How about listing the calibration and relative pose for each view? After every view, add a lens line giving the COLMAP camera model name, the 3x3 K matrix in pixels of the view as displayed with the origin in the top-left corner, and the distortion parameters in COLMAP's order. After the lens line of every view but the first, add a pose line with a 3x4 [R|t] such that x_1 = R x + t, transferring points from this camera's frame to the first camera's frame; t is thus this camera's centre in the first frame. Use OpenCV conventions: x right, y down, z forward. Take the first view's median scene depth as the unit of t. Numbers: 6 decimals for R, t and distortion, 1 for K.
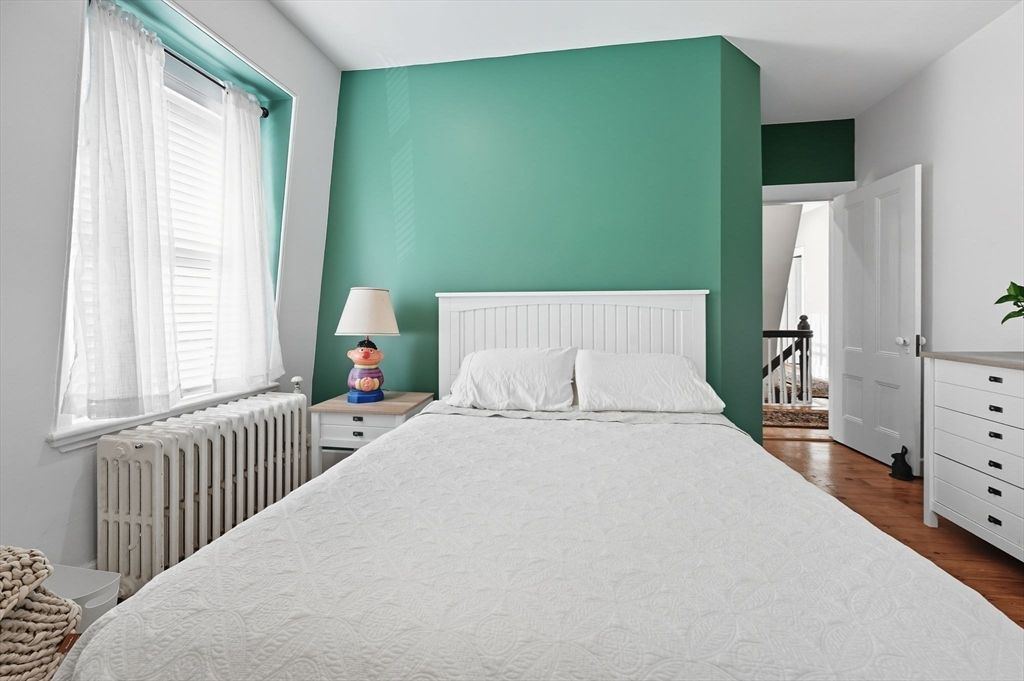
lens RADIAL K [[418.8, 0, 514.8], [0, 418.8, 318.3], [0, 0, 1]] dist [0.001268, 0.000291]
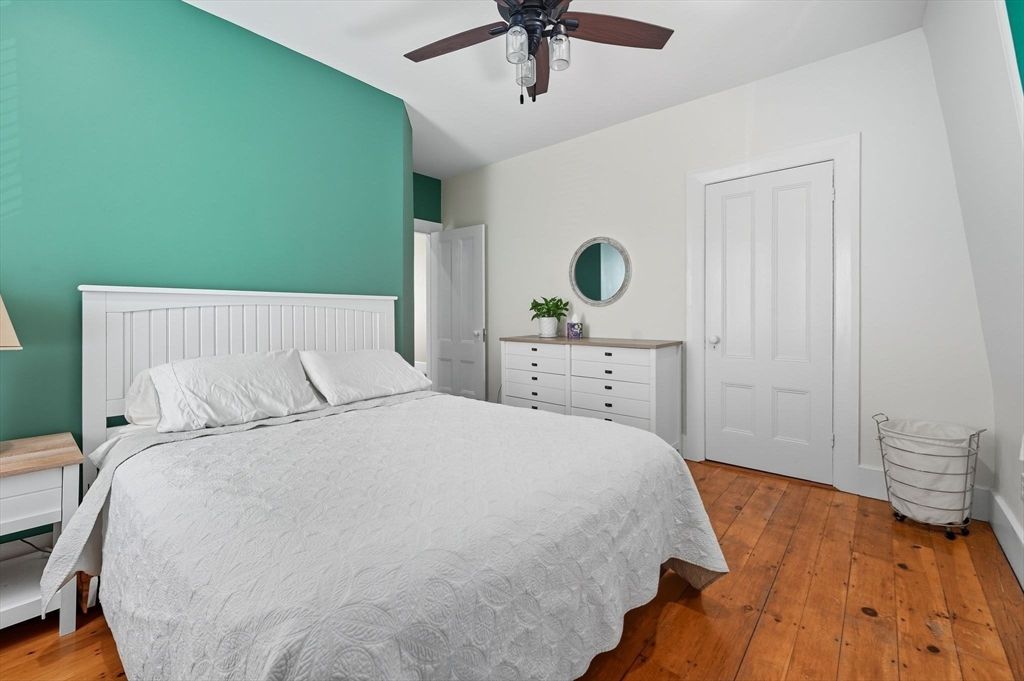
lens RADIAL K [[418.8, 0, 514.8], [0, 418.8, 318.3], [0, 0, 1]] dist [0.001268, 0.000291]
pose [[0.540877, -0.004640, 0.841089, -0.382269], [0.010095, 0.999949, -0.000976, 0.002135], [-0.841041, 0.009019, 0.540896, 0.024793]]
